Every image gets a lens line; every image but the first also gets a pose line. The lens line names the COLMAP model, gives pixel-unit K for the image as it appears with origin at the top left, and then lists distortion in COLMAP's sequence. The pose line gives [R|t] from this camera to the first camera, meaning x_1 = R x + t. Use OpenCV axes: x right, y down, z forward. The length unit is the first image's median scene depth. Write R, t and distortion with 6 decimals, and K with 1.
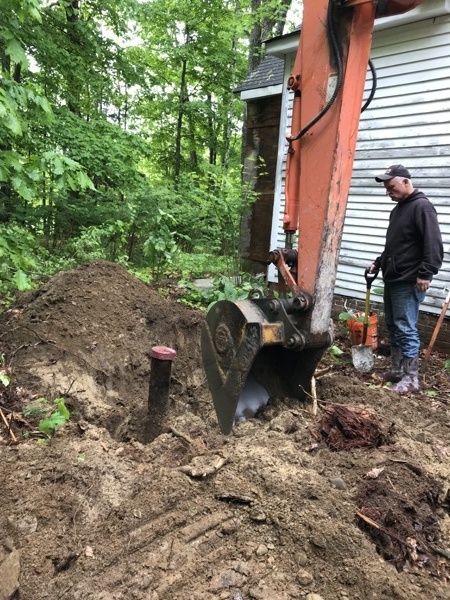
lens RADIAL K [[485.0, 0, 246.7], [0, 485.0, 310.1], [0, 0, 1]] dist [-0.001263, -0.002009]
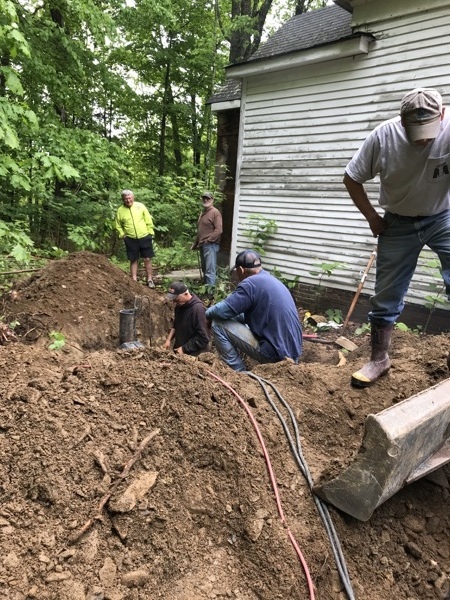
lens RADIAL K [[487.8, 0, 243.6], [0, 487.8, 301.0], [0, 0, 1]] dist [0.011000, -0.003285]
pose [[0.999814, -0.003406, 0.019009, 0.015557], [0.003683, 0.999887, -0.014565, 0.009633], [-0.018957, 0.014633, 0.999713, -0.050684]]
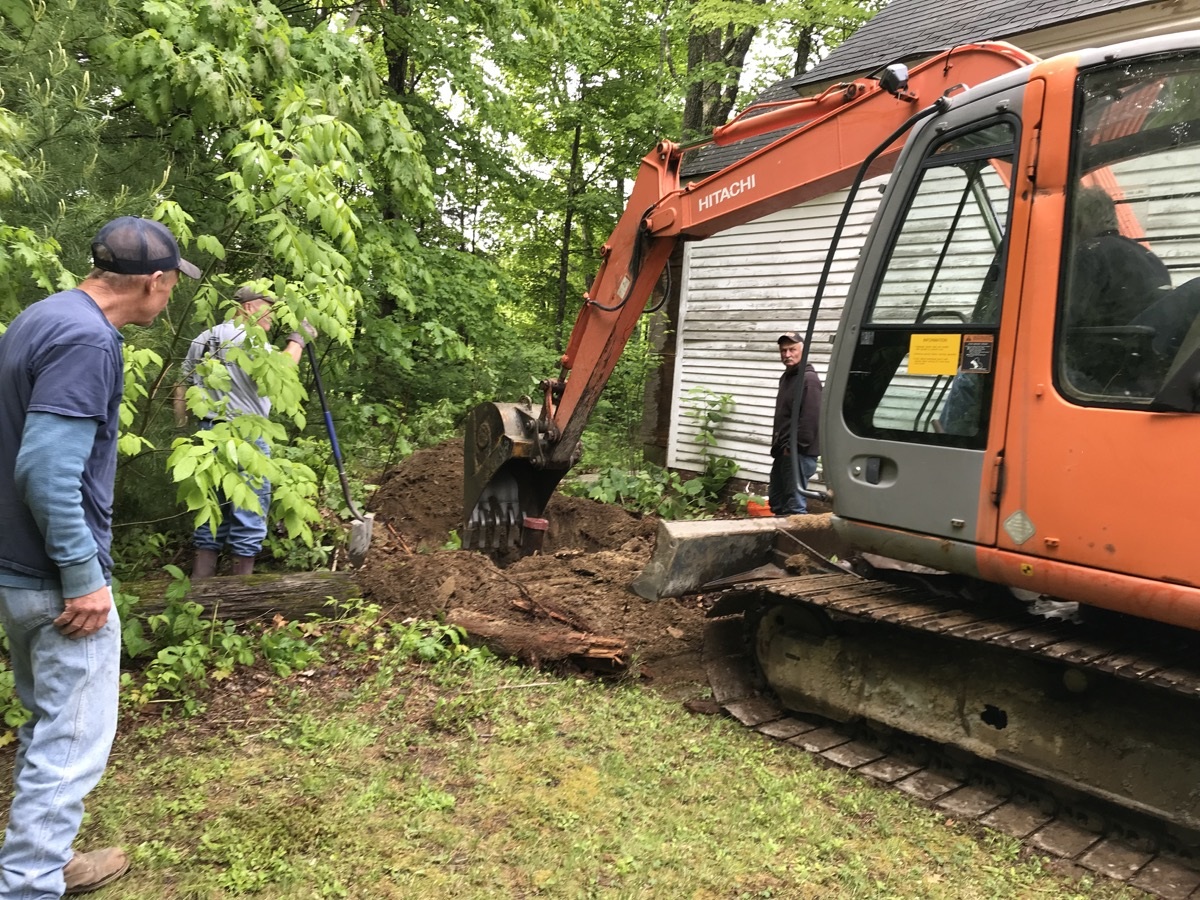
lens RADIAL K [[975.6, 0, 600.0], [0, 975.6, 450.0], [0, 0, 1]] dist [0.011000, -0.003285]
pose [[0.995028, 0.006061, -0.099415, 0.026273], [-0.018632, 0.991853, -0.126016, 0.032689], [0.097841, 0.127241, 0.987034, -0.164561]]
